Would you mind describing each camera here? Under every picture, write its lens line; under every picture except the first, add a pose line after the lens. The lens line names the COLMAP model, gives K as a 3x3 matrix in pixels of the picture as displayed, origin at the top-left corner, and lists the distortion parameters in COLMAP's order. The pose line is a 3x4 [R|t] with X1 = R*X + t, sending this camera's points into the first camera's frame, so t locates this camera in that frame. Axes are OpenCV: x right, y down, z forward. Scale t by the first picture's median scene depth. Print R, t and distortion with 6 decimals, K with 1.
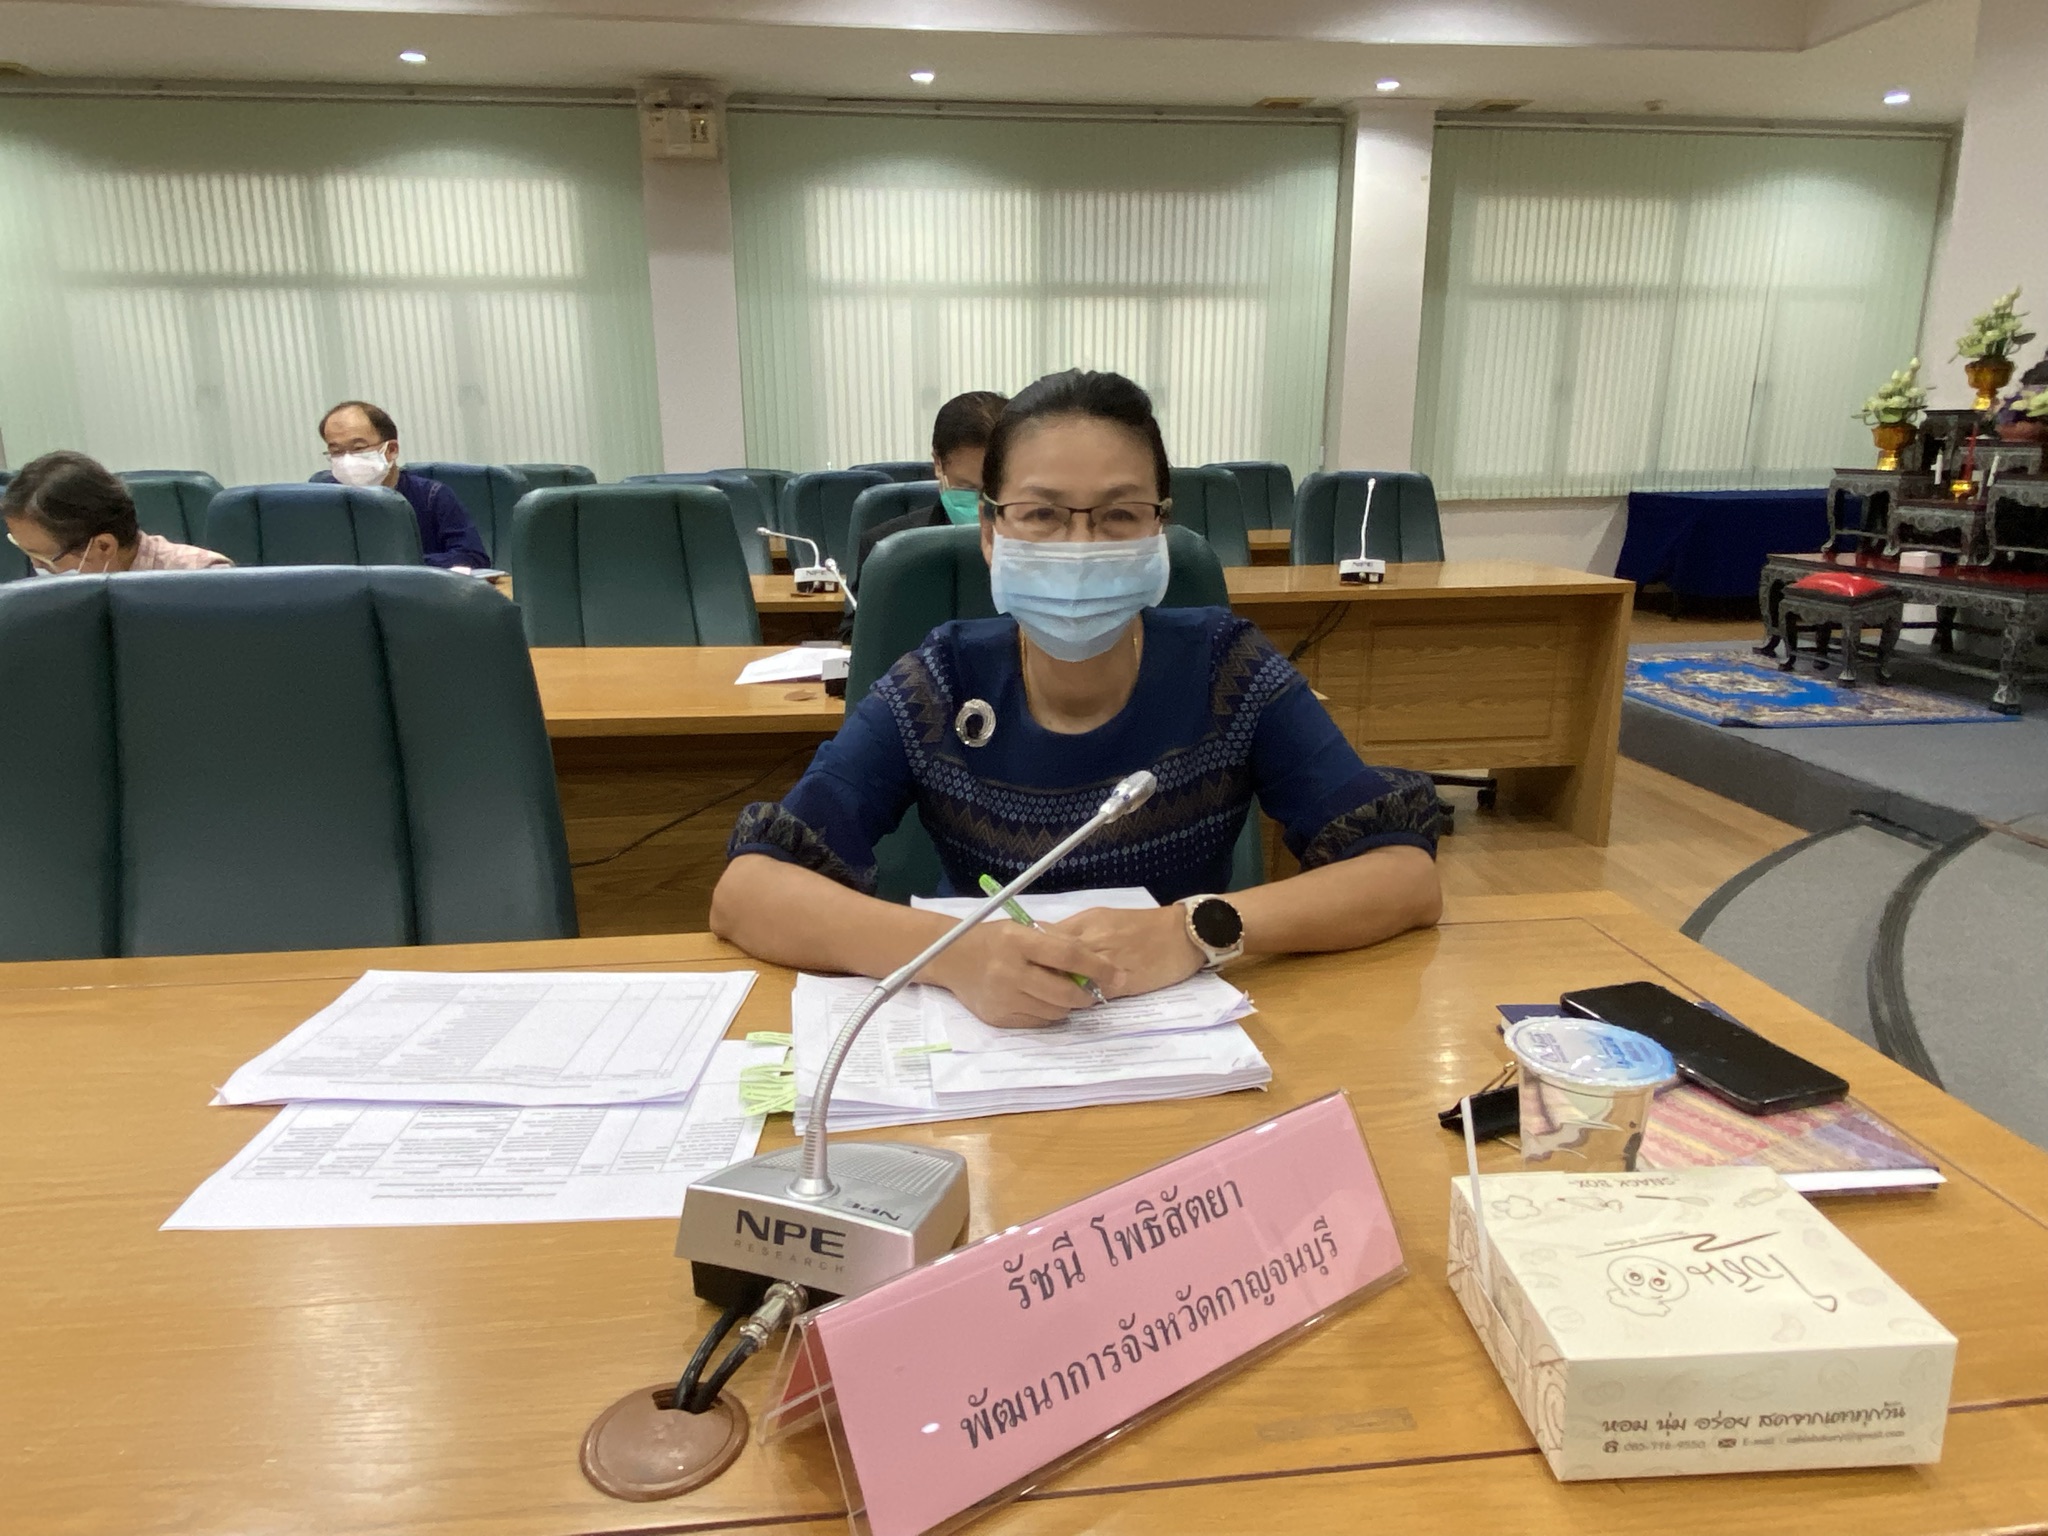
lens RADIAL K [[1328.2, 0, 1024.0], [0, 1328.2, 768.0], [0, 0, 1]] dist [0.047822, -0.040785]
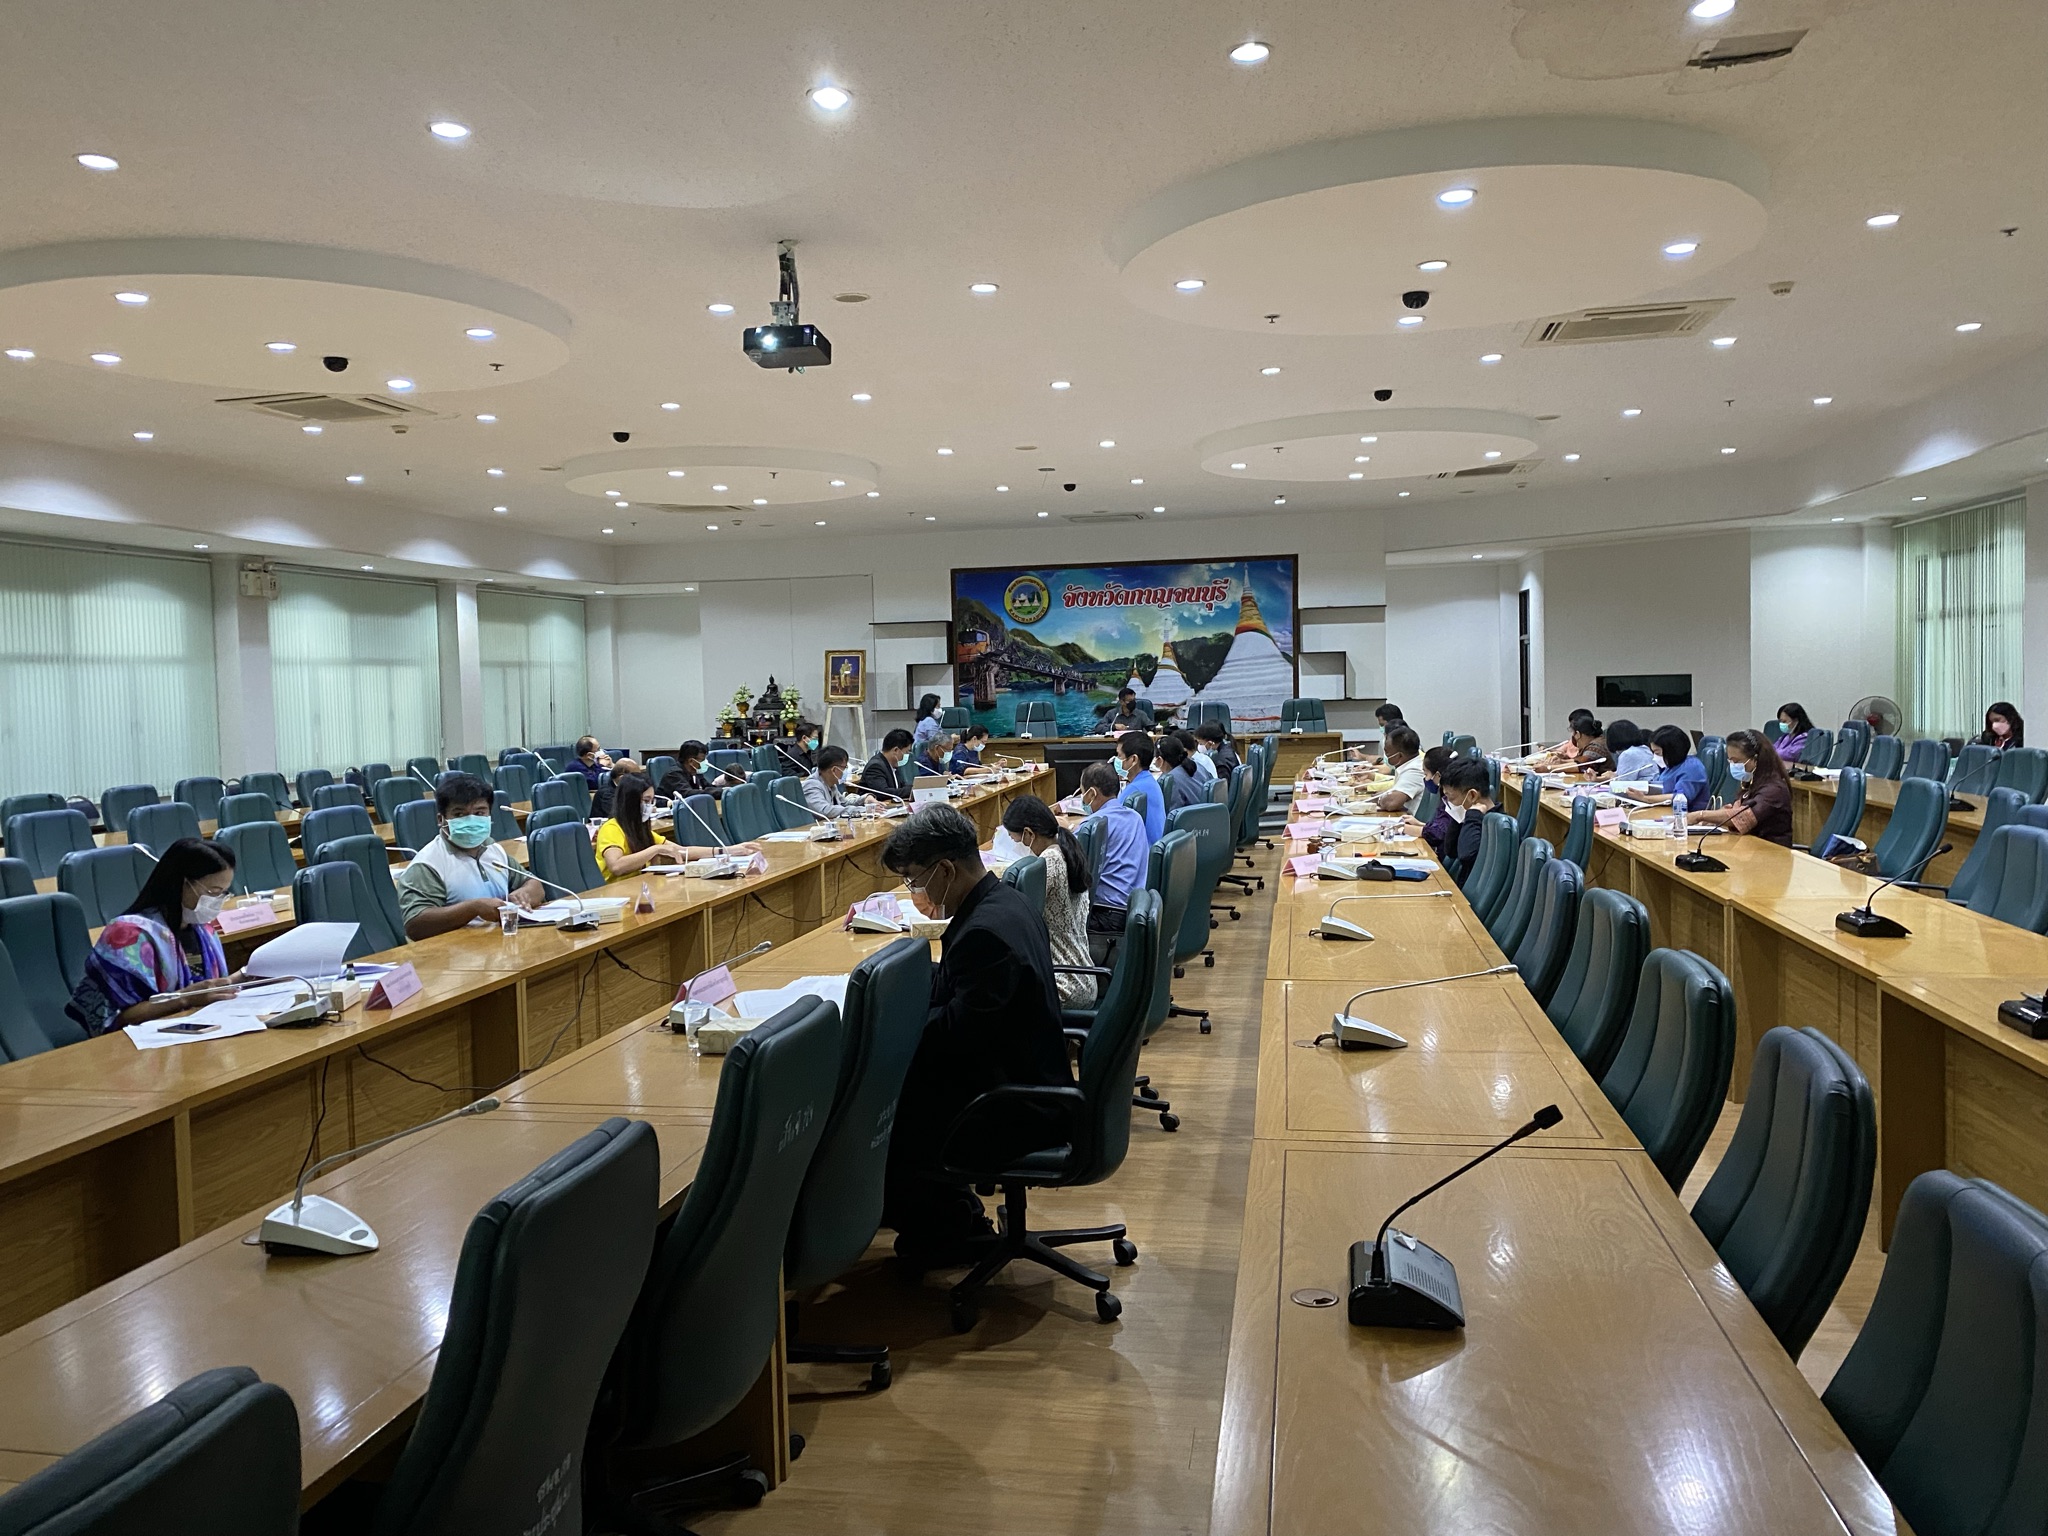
lens RADIAL K [[1491.7, 0, 1024.0], [0, 1491.7, 768.0], [0, 0, 1]] dist [0.073703, -0.152859]
pose [[0.299804, -0.055652, 0.952376, -1.840549], [0.253954, 0.966932, -0.023441, 0.075061], [-0.919579, 0.248887, 0.304023, -0.490017]]
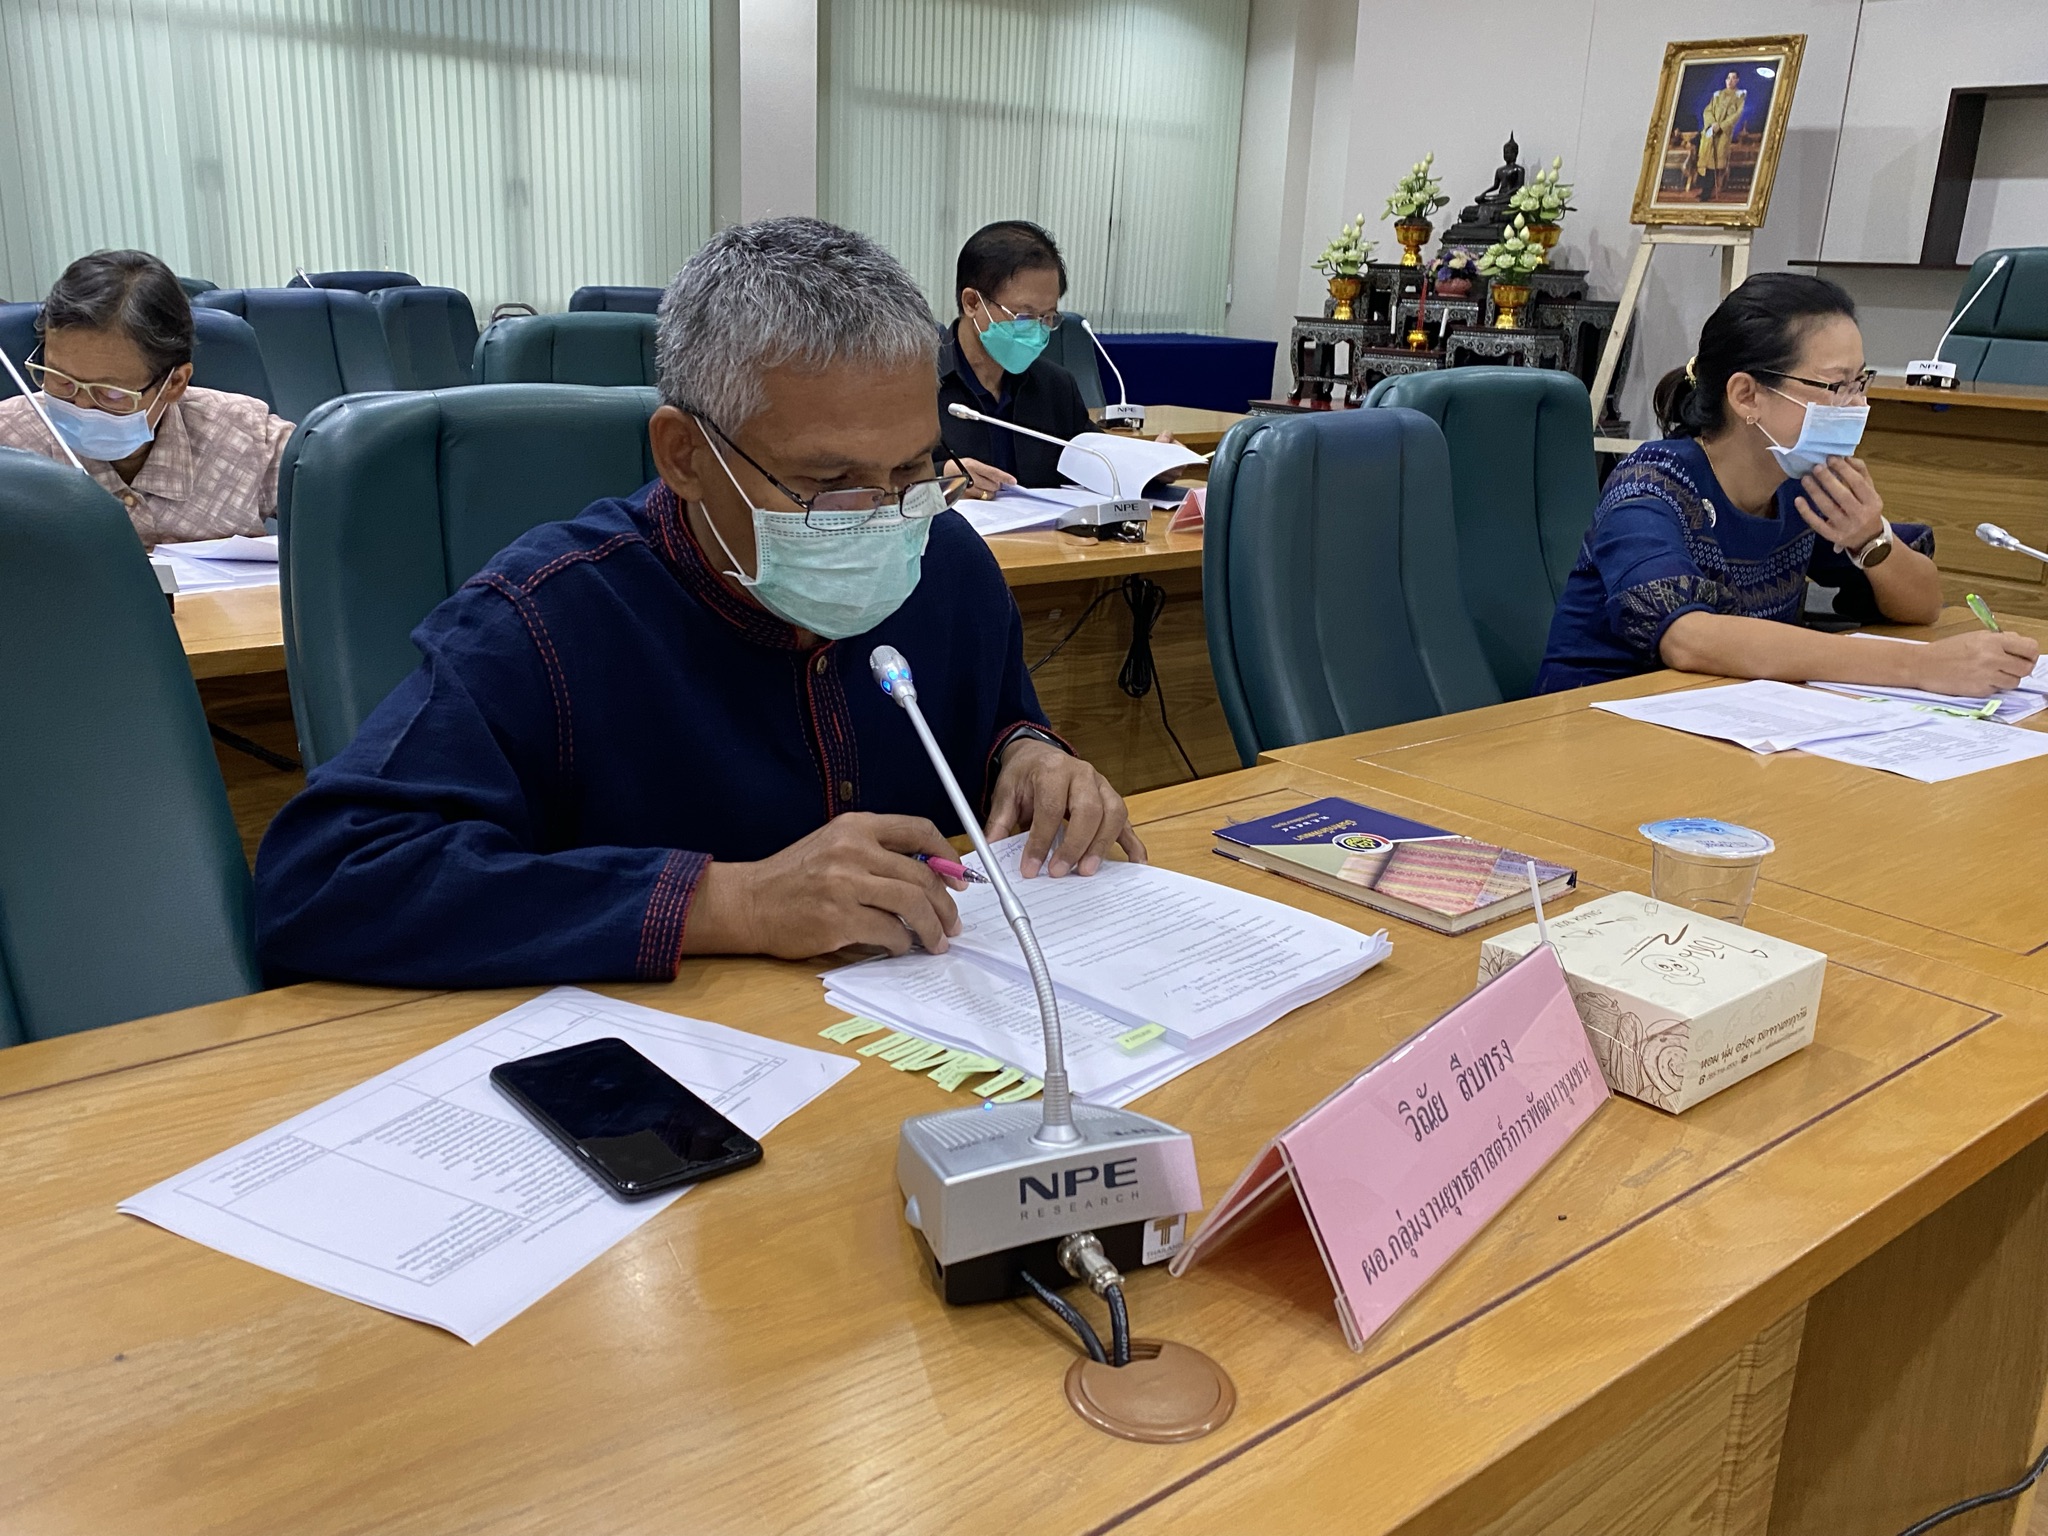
lens RADIAL K [[1743.3, 0, 1024.0], [0, 1743.3, 768.0], [0, 0, 1]] dist [0.014604, 0.009174]
pose [[0.835142, -0.114965, 0.537886, -0.265541], [0.089593, 0.993285, 0.073193, 0.004945], [-0.542689, -0.012936, 0.839834, -0.017258]]
